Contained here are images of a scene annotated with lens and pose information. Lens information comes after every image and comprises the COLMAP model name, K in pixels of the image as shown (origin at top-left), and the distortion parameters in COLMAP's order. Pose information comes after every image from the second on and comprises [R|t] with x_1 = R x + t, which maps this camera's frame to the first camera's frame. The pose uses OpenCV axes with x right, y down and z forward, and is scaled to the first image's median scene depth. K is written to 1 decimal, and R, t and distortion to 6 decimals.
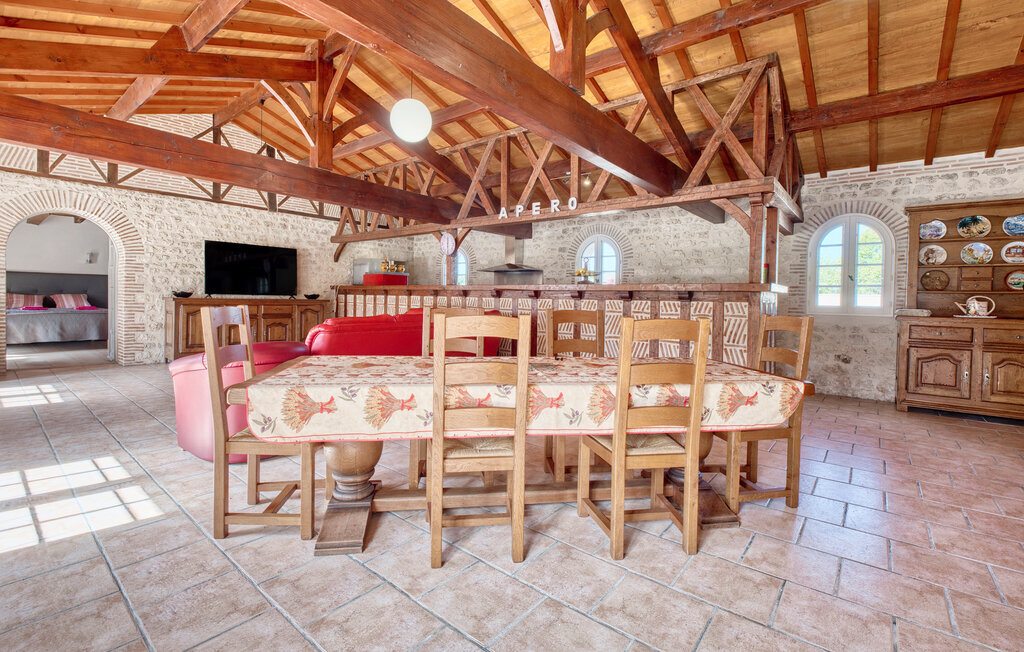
lens RADIAL K [[458.6, 0, 516.0], [0, 458.6, 308.2], [0, 0, 1]] dist [-0.009884, -0.005184]
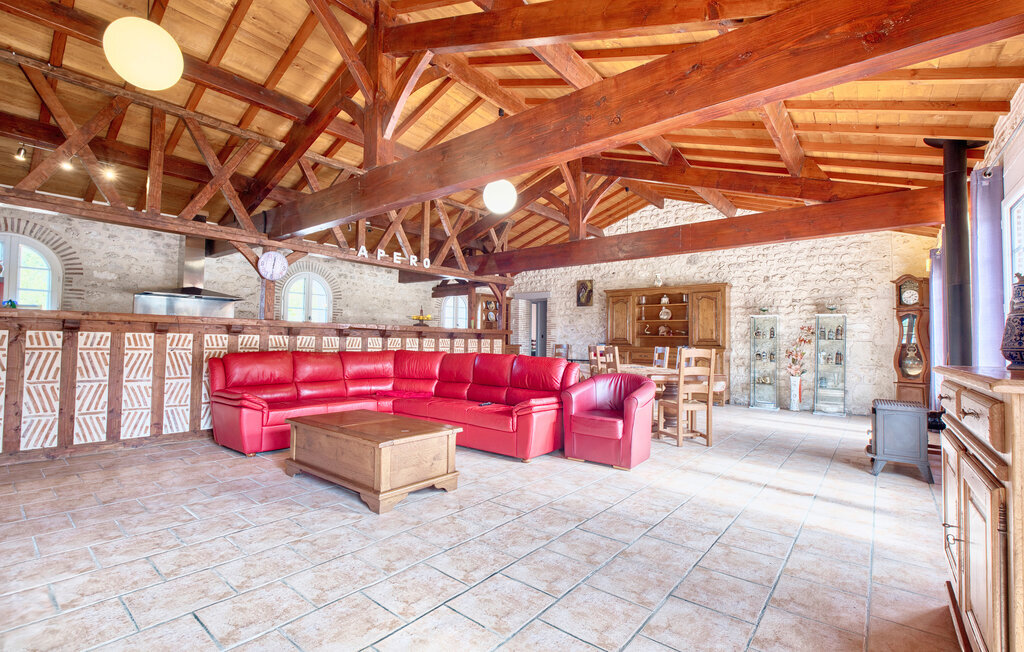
lens RADIAL K [[458.6, 0, 521.8], [0, 458.6, 318.2], [0, 0, 1]] dist [-0.009884, -0.005184]
pose [[-0.014307, 0.029295, 0.999468, -0.839103], [0.005662, 0.999557, -0.029217, -0.026618], [-0.999882, 0.005241, -0.014466, 0.549655]]
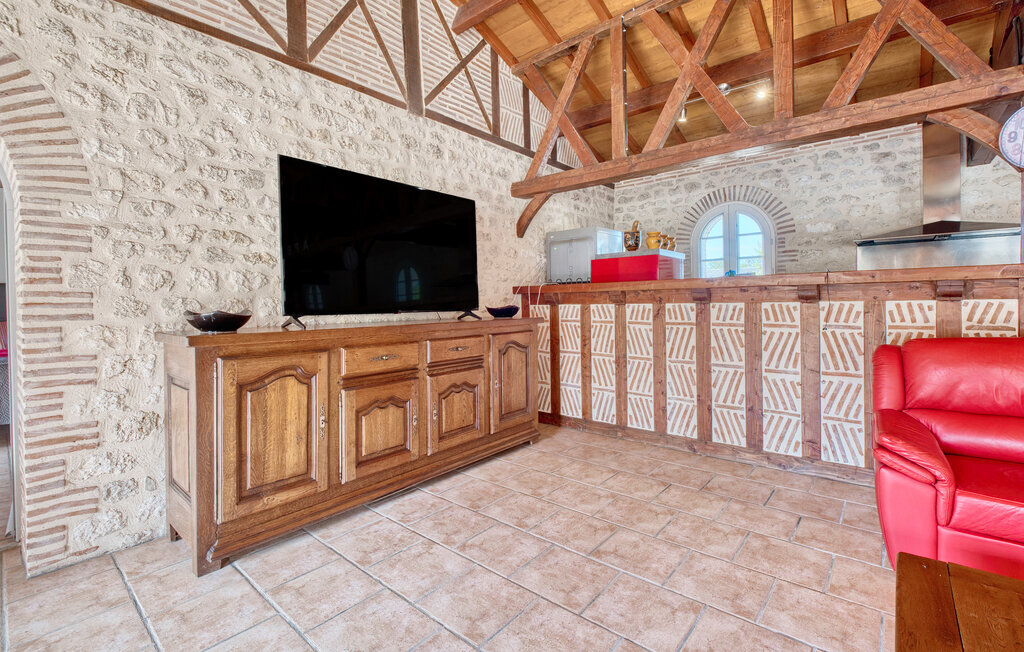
lens RADIAL K [[458.6, 0, 516.1], [0, 458.6, 307.2], [0, 0, 1]] dist [-0.009884, -0.005184]
pose [[0.999316, -0.035233, -0.011265, -0.478203], [0.035093, 0.999307, -0.012389, -0.026338], [0.011694, 0.011985, 0.999860, 0.628465]]
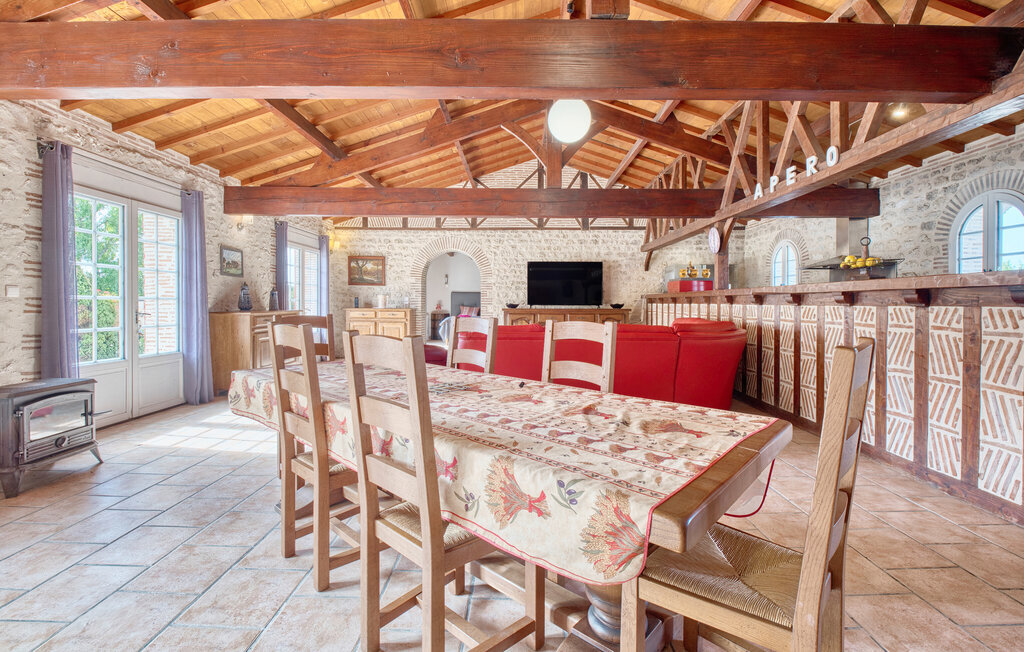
lens RADIAL K [[458.6, 0, 509.9], [0, 458.6, 309.3], [0, 0, 1]] dist [-0.009884, -0.005184]
pose [[0.615309, -0.007495, -0.788250, 0.251885], [-0.006138, 0.999879, -0.014299, -0.001683], [0.788262, 0.013637, 0.615188, 0.185695]]
